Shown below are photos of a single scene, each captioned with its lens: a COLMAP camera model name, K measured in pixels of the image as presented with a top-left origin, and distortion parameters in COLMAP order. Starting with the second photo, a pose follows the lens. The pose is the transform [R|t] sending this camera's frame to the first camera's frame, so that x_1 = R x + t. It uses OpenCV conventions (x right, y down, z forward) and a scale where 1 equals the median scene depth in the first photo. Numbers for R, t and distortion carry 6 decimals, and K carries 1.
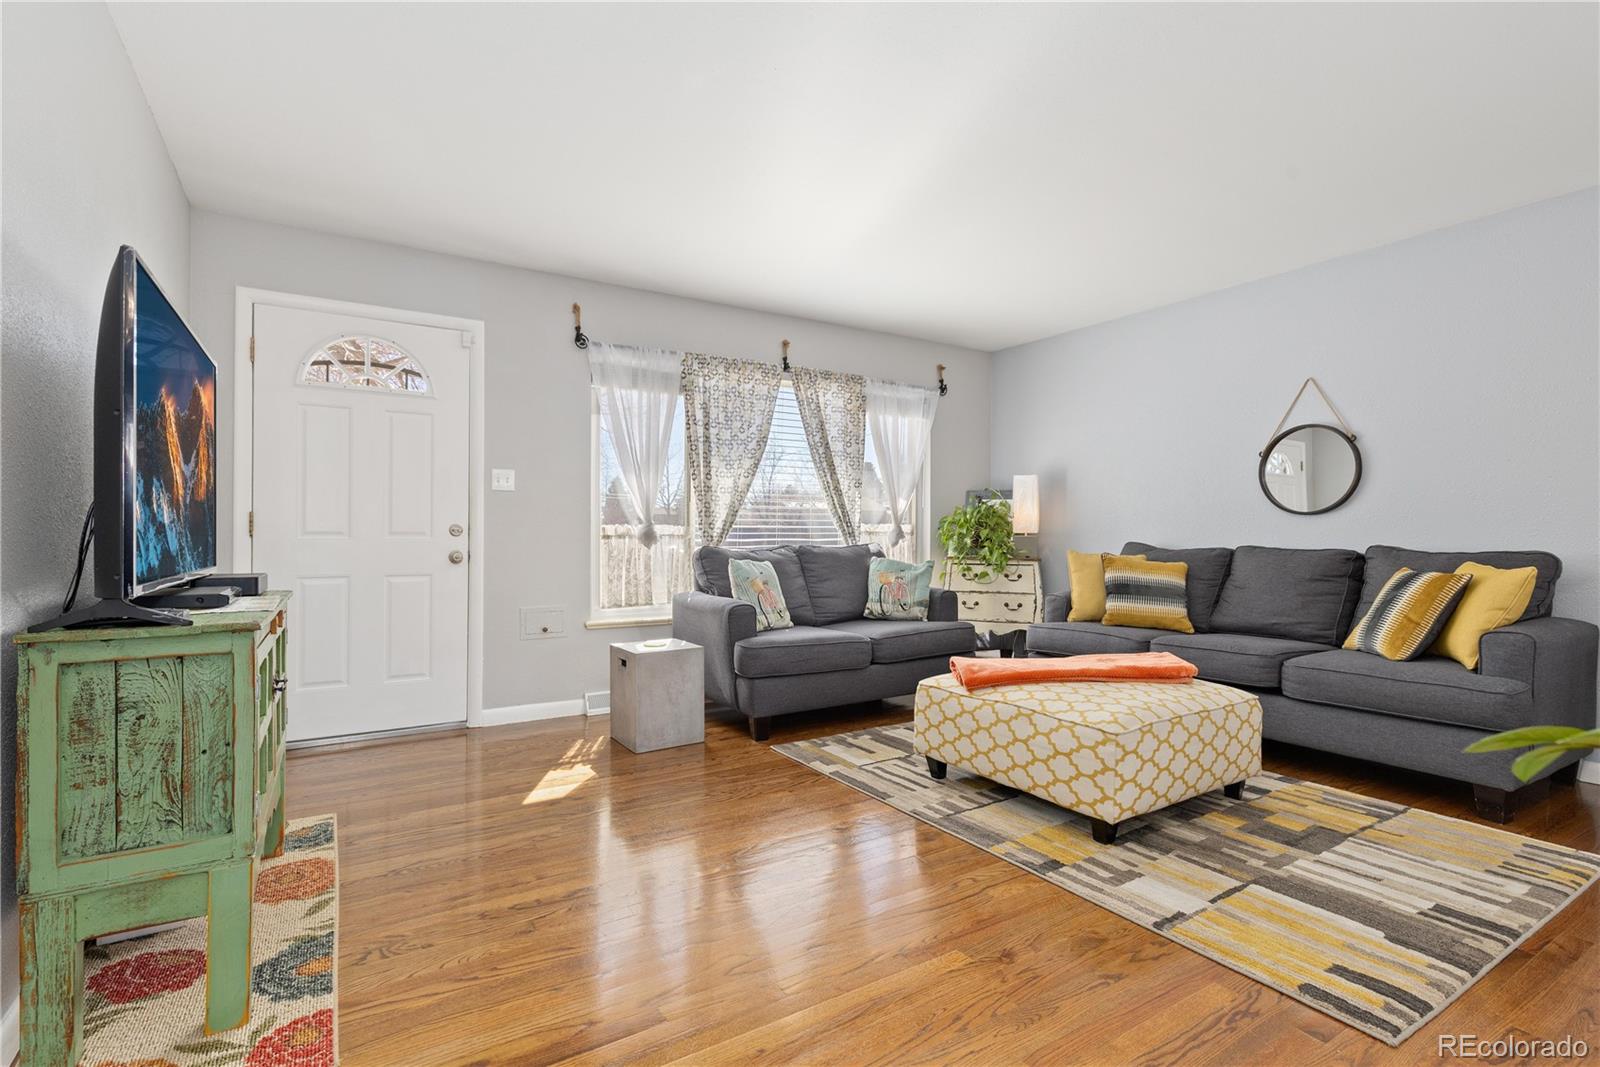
lens RADIAL K [[734.6, 0, 787.8], [0, 734.6, 542.6], [0, 0, 1]] dist [0.007589, -0.003538]
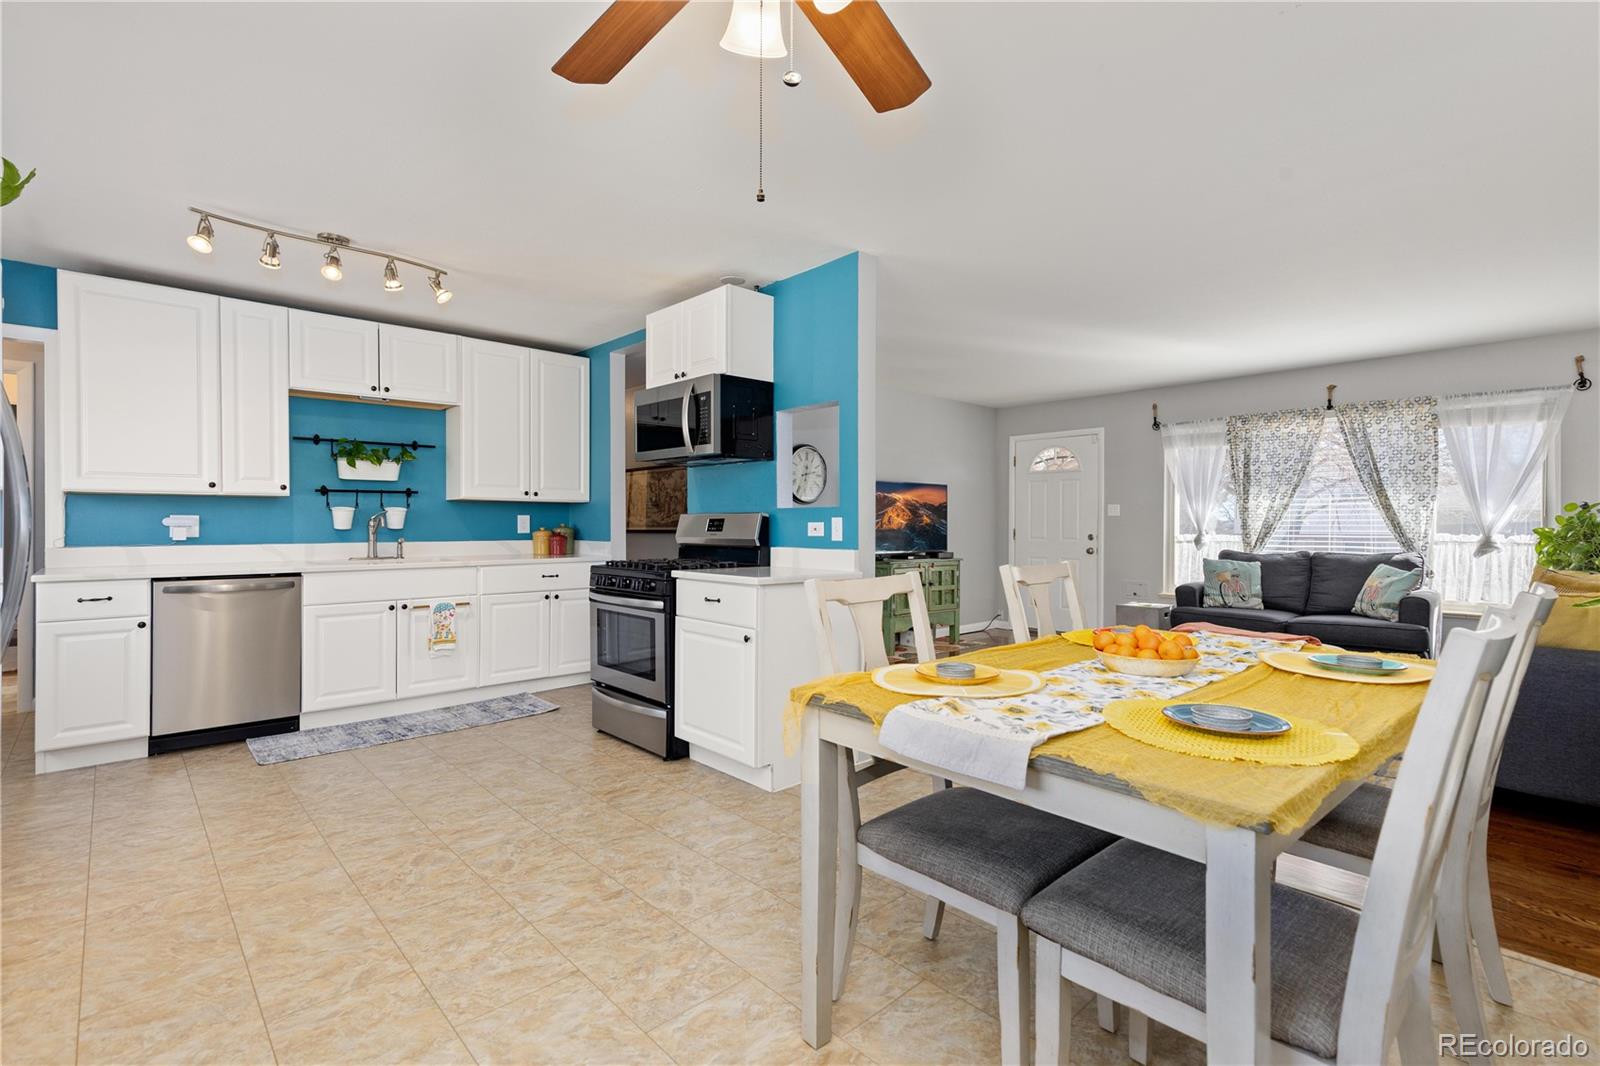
lens RADIAL K [[734.6, 0, 799.9], [0, 734.6, 525.4], [0, 0, 1]] dist [0.007589, -0.003538]
pose [[0.198569, -0.004649, -0.980076, 1.550406], [-0.012981, 0.999889, -0.007373, -0.029274], [0.980001, 0.014186, 0.198486, -0.168885]]
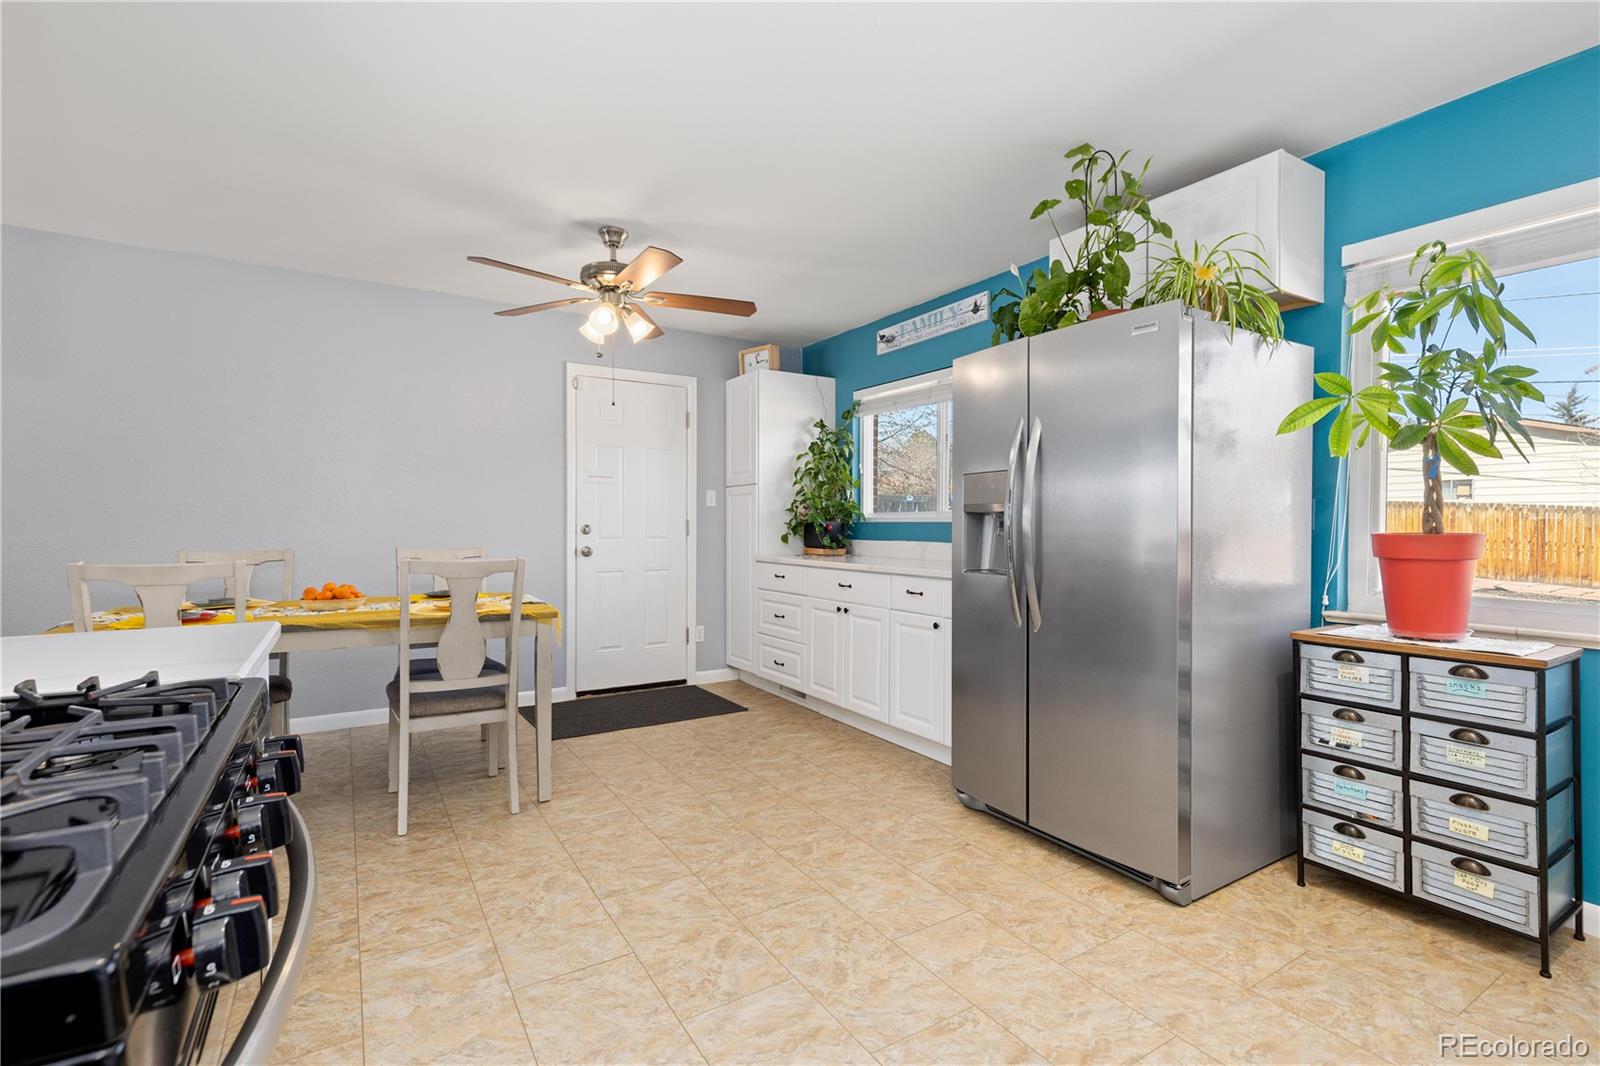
lens RADIAL K [[734.6, 0, 793.5], [0, 734.6, 528.3], [0, 0, 1]] dist [0.007589, -0.003538]
pose [[0.002197, -0.009354, 0.999954, 0.137982], [0.008813, 0.999918, 0.009334, -0.030322], [-0.999959, 0.008792, 0.002279, -0.371700]]
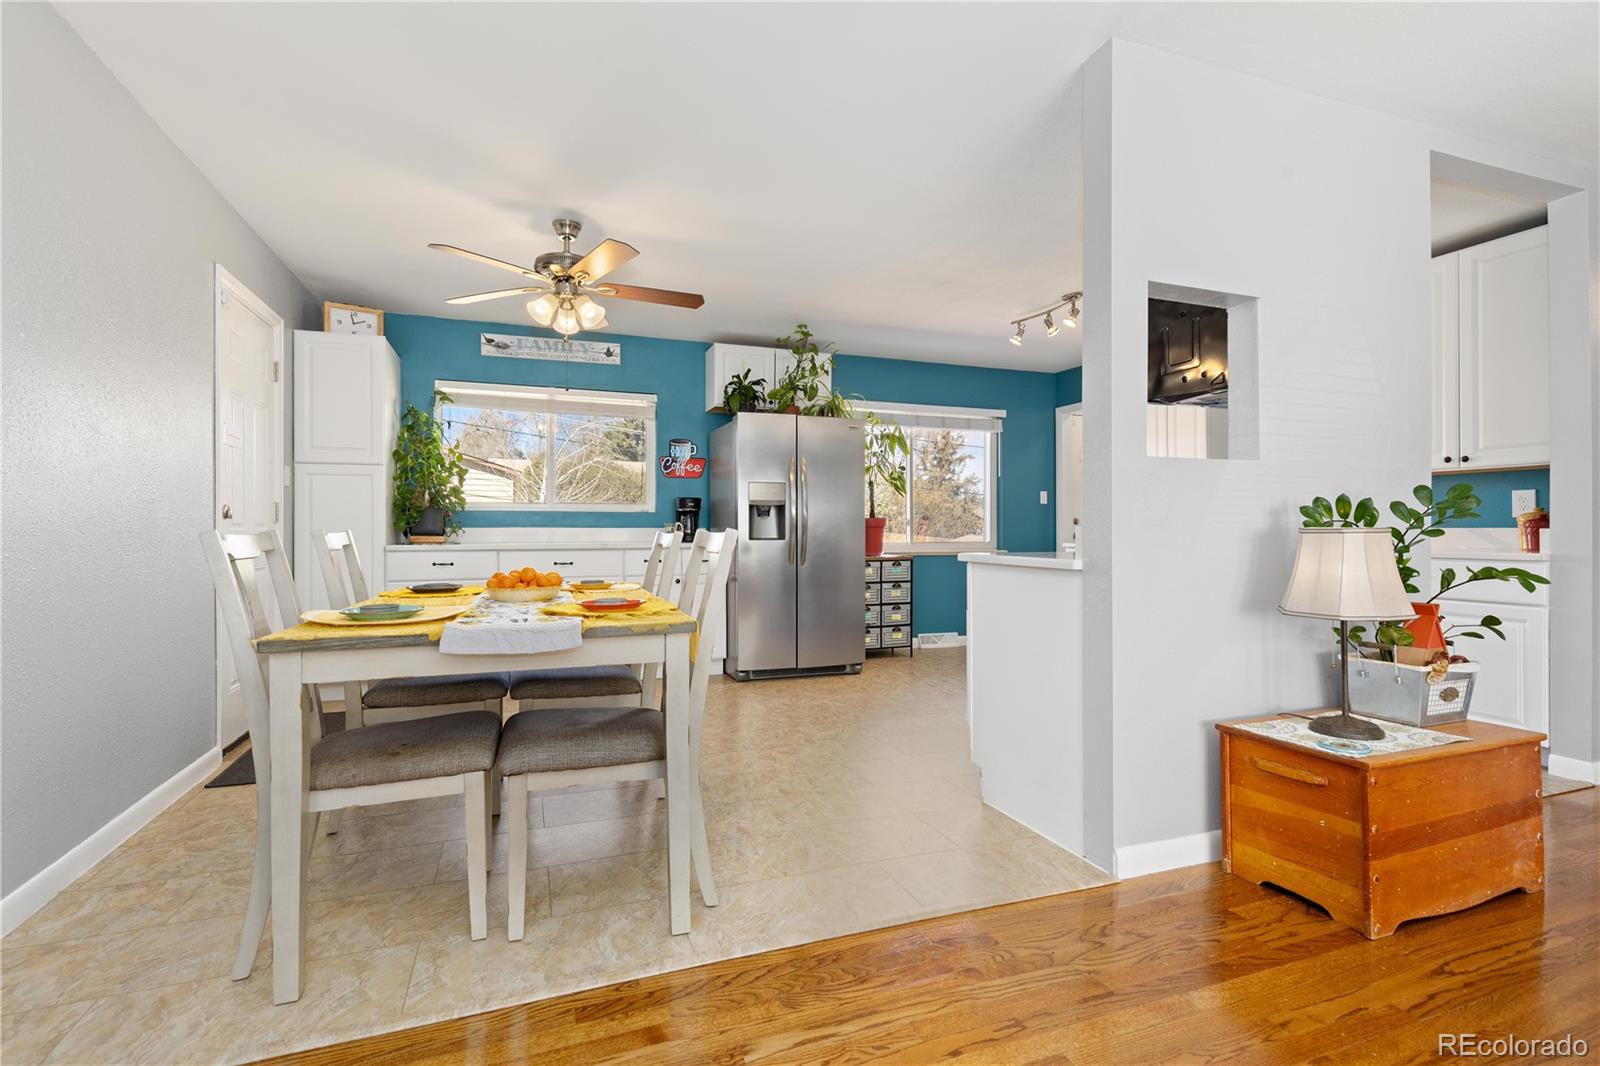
lens RADIAL K [[734.6, 0, 795.2], [0, 734.6, 523.7], [0, 0, 1]] dist [0.007589, -0.003538]
pose [[-0.980774, -0.002306, 0.195134, 0.637367], [-0.001412, 0.999988, 0.004723, -0.007272], [-0.195143, 0.004356, -0.980765, 0.871686]]
